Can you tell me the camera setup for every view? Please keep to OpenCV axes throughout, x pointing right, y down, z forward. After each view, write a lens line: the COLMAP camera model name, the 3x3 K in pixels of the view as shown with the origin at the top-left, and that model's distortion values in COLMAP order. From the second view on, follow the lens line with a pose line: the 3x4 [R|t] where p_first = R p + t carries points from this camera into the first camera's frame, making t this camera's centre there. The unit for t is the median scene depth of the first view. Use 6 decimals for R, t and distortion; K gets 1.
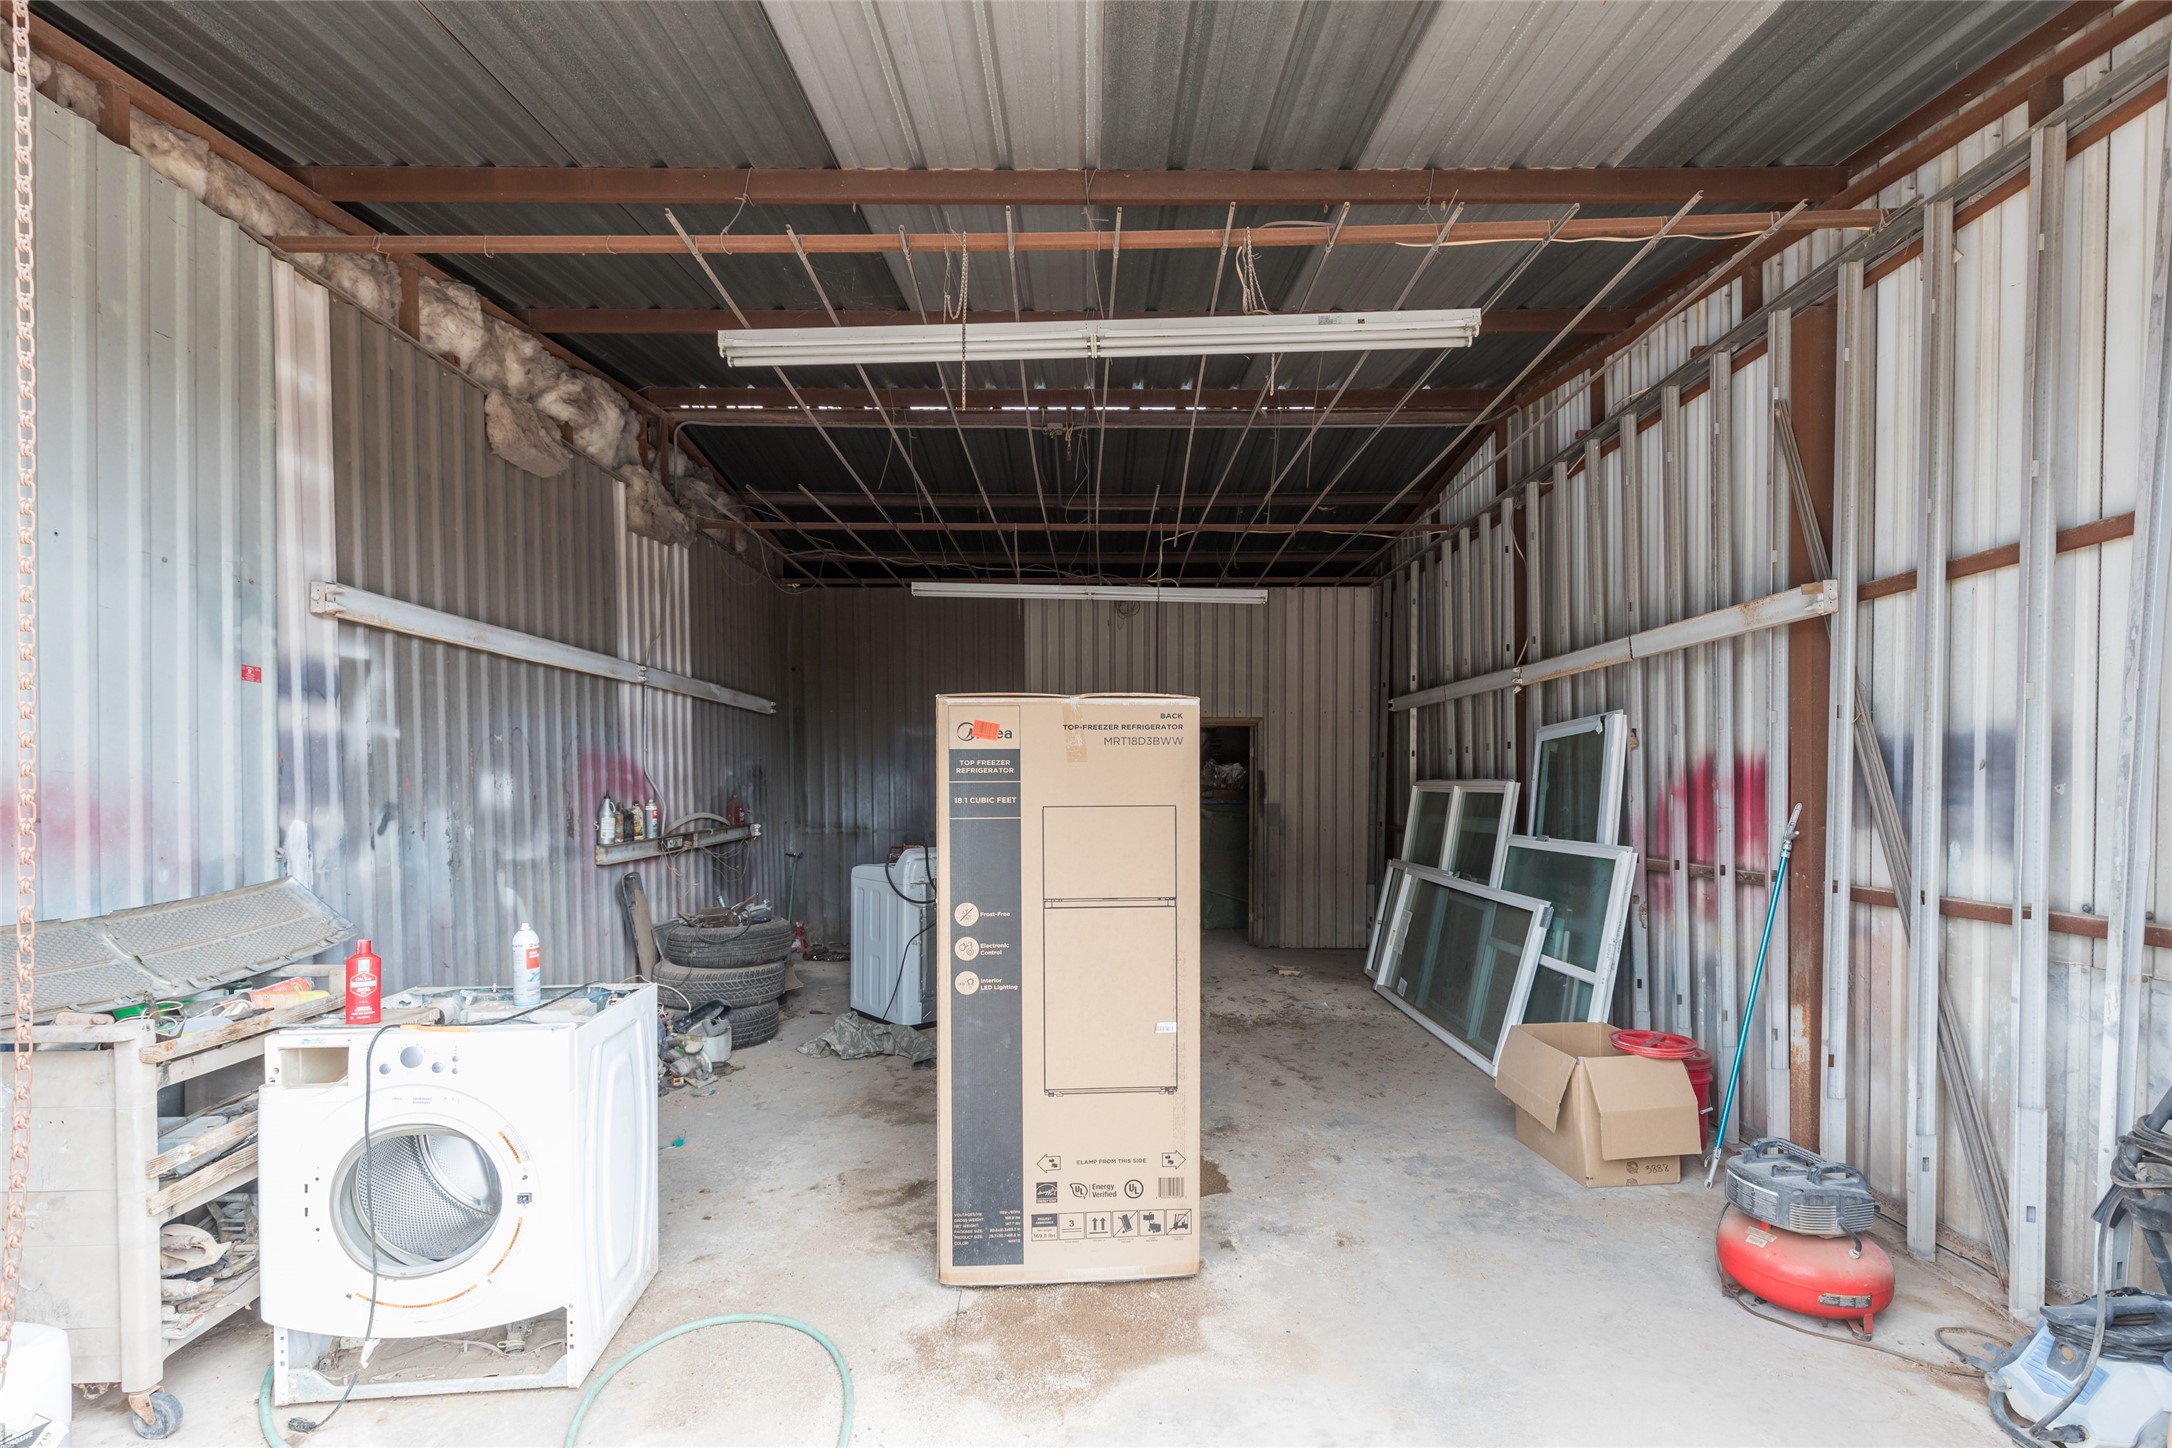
lens RADIAL K [[1017.1, 0, 1074.7], [0, 1017.1, 795.9], [0, 0, 1]] dist [0.001207, -0.000160]
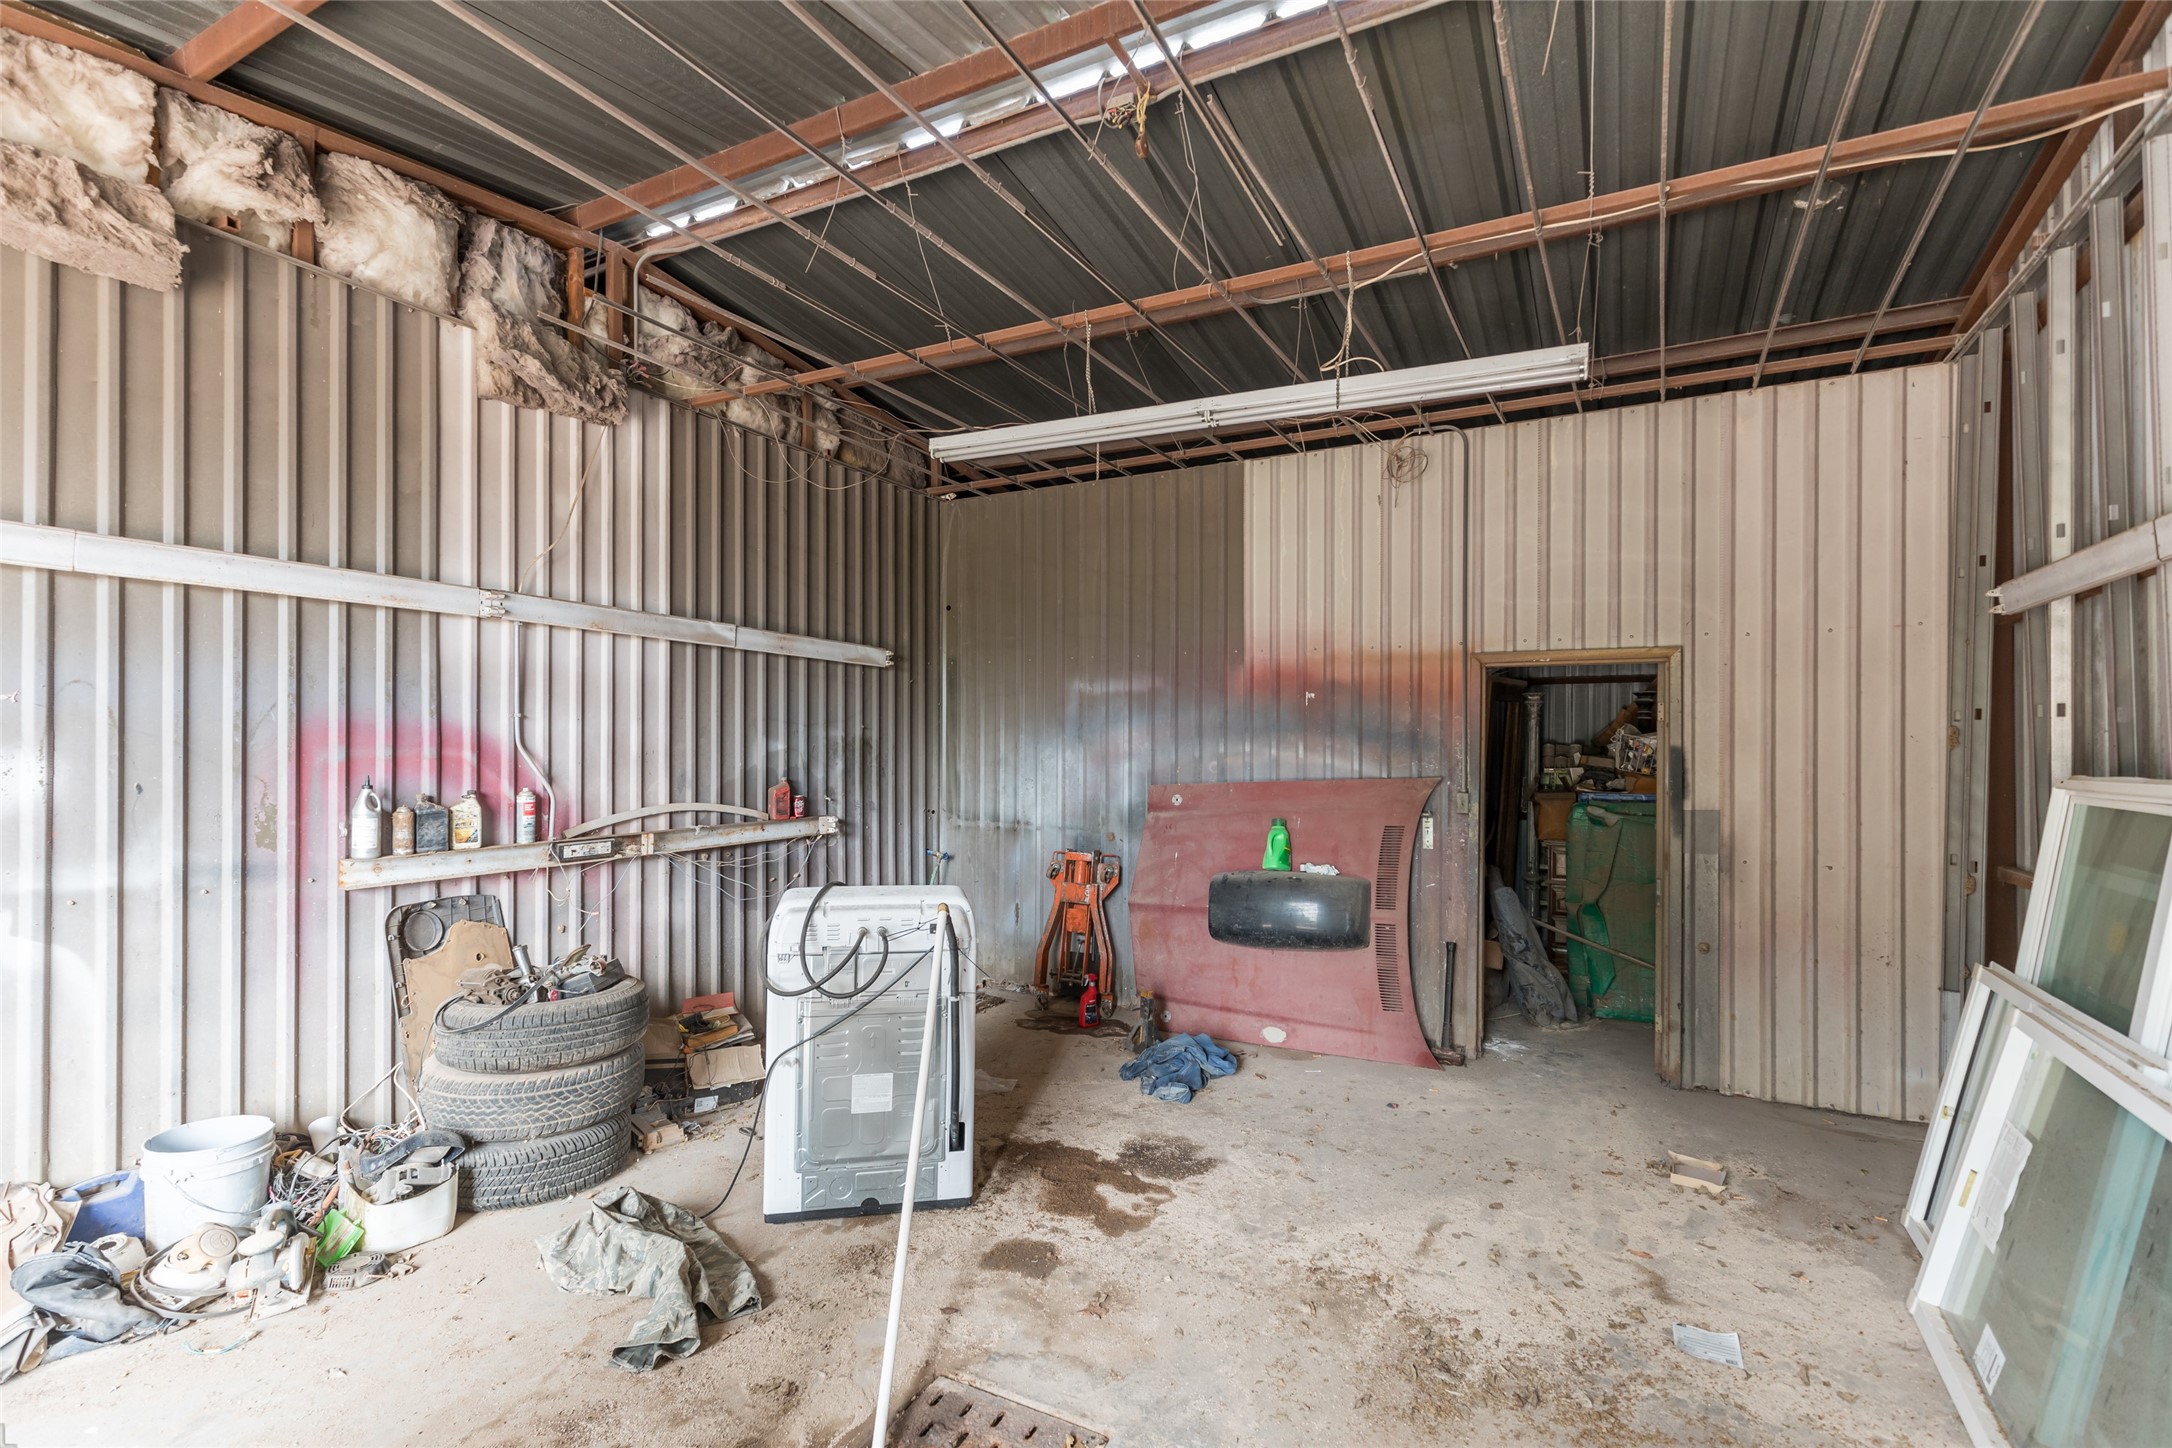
lens RADIAL K [[976.0, 0, 1084.9], [0, 976.0, 736.7], [0, 0, 1]] dist [0.000427, -0.000517]
pose [[0.875565, 0.001958, -0.483096, 0.174547], [-0.014264, 0.999661, -0.021800, -0.016045], [0.482890, 0.025978, 0.875296, 0.452656]]
